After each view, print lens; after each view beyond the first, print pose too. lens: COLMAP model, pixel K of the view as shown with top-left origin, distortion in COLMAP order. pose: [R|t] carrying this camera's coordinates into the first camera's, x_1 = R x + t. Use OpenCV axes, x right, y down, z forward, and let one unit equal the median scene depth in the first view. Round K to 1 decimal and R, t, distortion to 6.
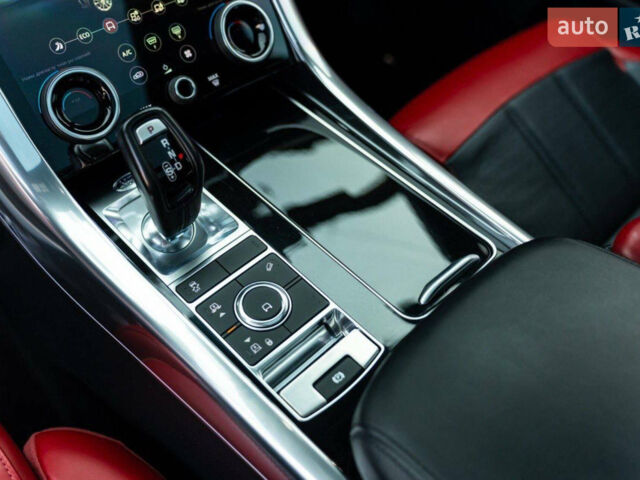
lens RADIAL K [[658.3, 0, 320.0], [0, 658.3, 240.0], [0, 0, 1]] dist [0.010930, 0.012423]
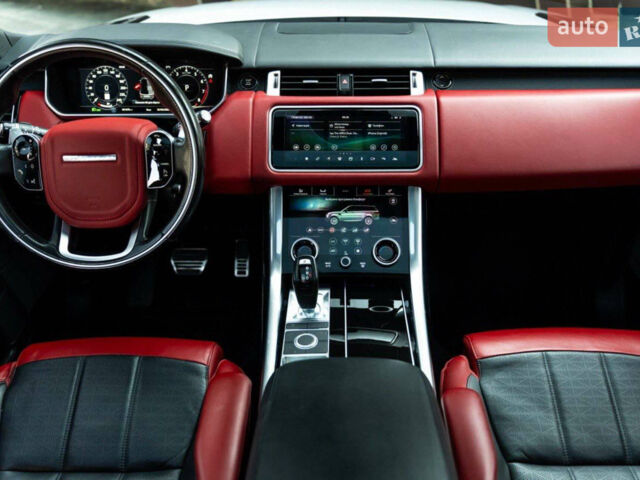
lens RADIAL K [[599.5, 0, 327.3], [0, 599.5, 237.6], [0, 0, 1]] dist [-0.003049, 0.001772]
pose [[0.705108, 0.277650, -0.652482, 1.149641], [-0.501302, 0.845969, -0.181750, 0.122709], [0.501517, 0.455244, 0.735686, -0.666239]]
